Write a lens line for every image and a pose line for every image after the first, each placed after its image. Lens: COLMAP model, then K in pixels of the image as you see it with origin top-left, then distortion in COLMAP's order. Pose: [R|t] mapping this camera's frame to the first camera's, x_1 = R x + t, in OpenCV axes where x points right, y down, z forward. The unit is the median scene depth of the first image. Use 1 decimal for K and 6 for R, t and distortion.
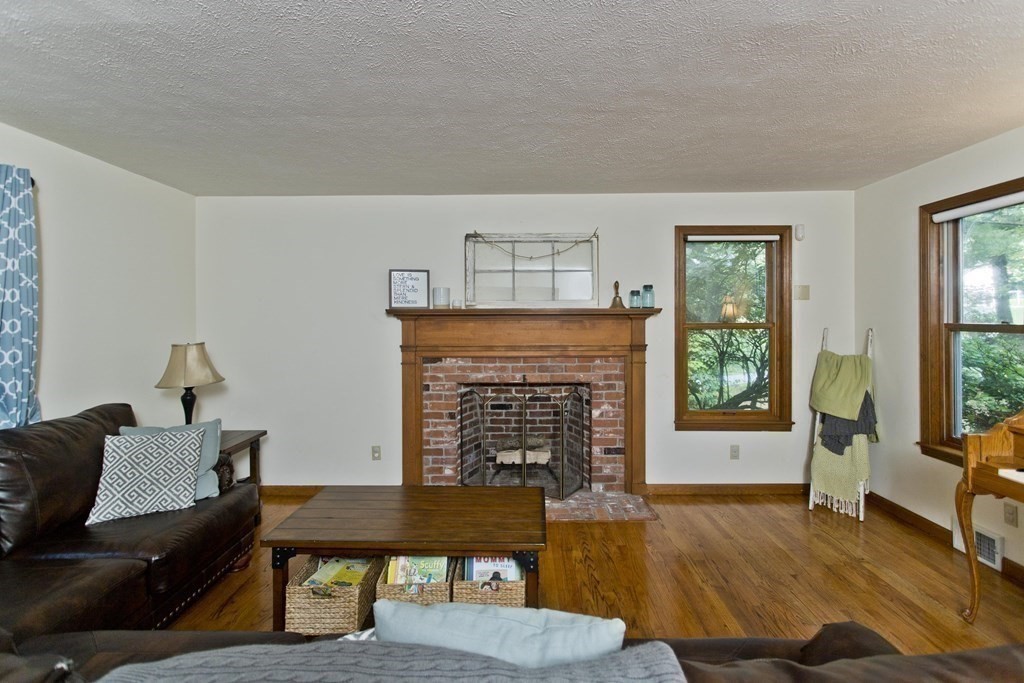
lens RADIAL K [[492.3, 0, 511.4], [0, 492.3, 318.7], [0, 0, 1]] dist [0.001162, 0.000101]
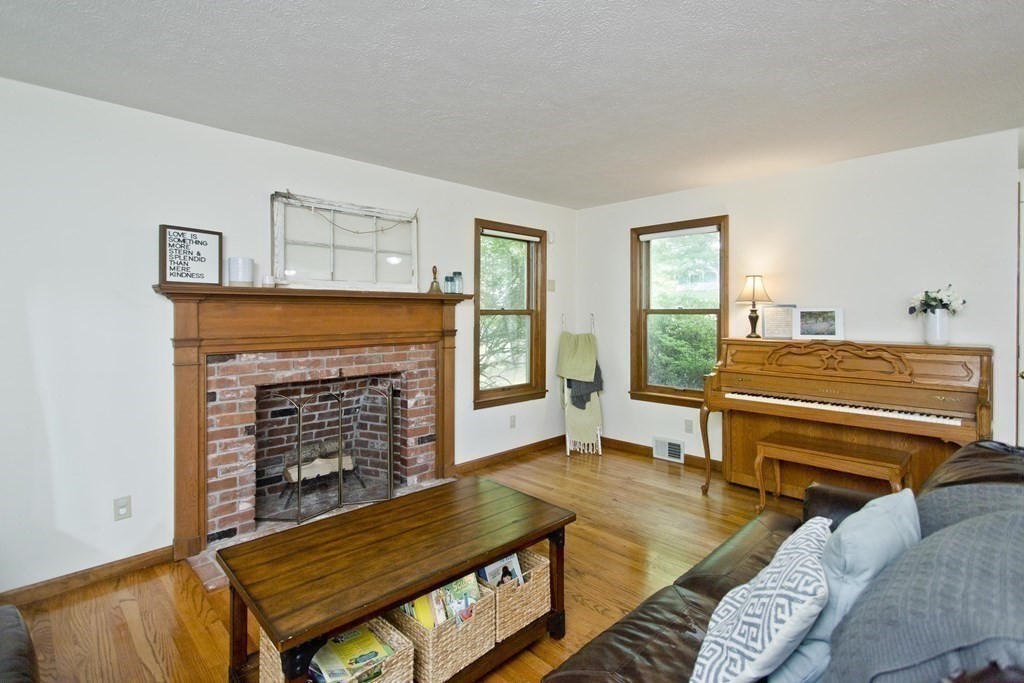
lens RADIAL K [[499.7, 0, 512.6], [0, 499.7, 313.3], [0, 0, 1]] dist [0.000023, 0.000540]
pose [[0.700120, 0.002109, 0.714022, -0.385821], [-0.000128, 0.999996, -0.002828, 0.020912], [-0.714025, 0.001888, 0.700117, 0.181671]]
